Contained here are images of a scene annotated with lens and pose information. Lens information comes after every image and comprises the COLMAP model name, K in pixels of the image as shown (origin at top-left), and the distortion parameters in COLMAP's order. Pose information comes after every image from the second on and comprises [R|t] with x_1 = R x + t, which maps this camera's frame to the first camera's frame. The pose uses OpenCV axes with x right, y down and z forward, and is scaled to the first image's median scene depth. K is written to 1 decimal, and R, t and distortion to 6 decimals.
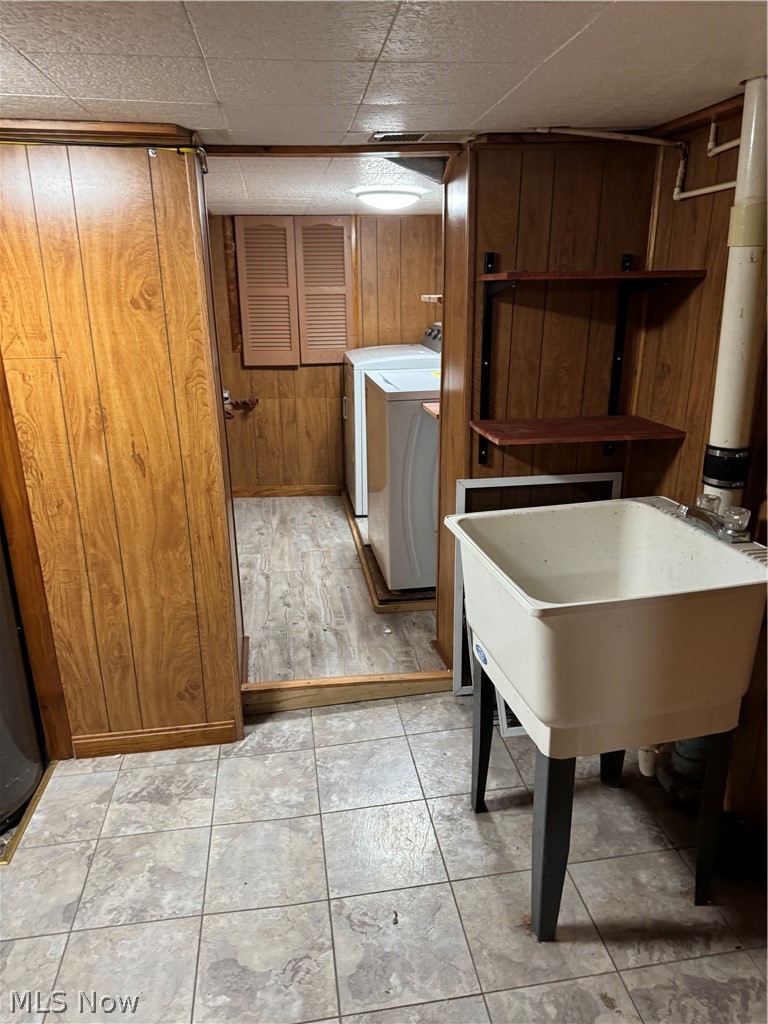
lens RADIAL K [[725.5, 0, 390.5], [0, 725.5, 510.5], [0, 0, 1]] dist [0.062550, -0.093042]
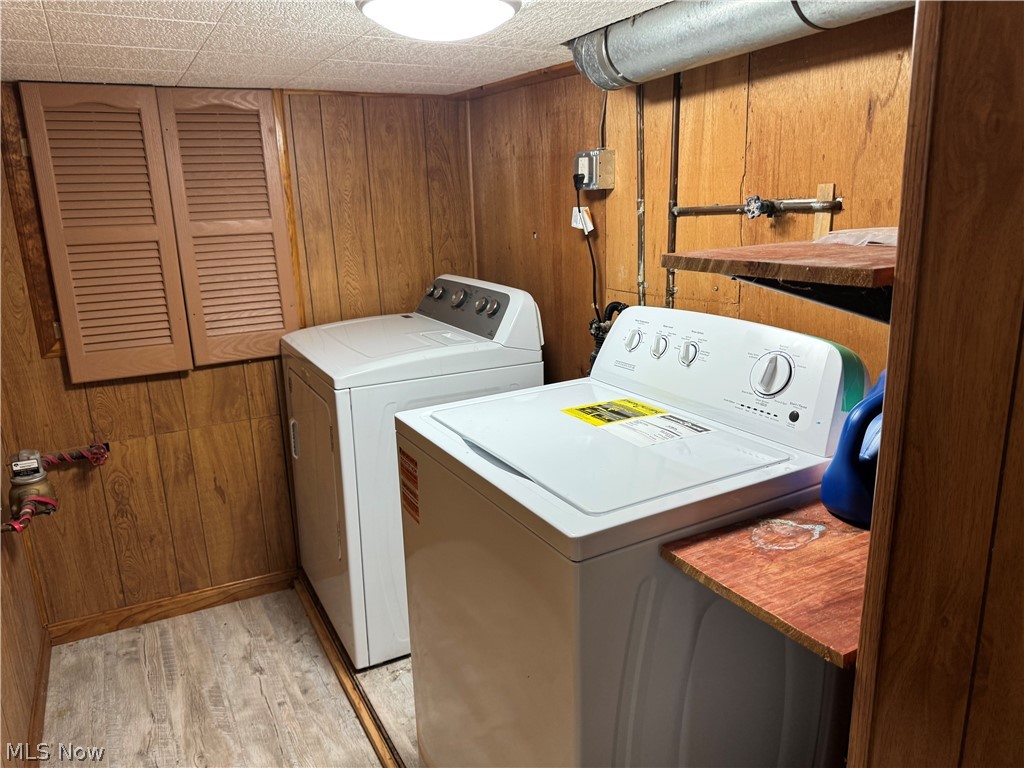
lens RADIAL K [[725.5, 0, 515.9], [0, 725.5, 374.7], [0, 0, 1]] dist [0.062550, -0.093042]
pose [[0.936166, -0.103852, 0.335868, -0.084902], [0.126067, 0.991002, -0.044966, -0.143222], [-0.328177, 0.084438, 0.940835, 0.432889]]
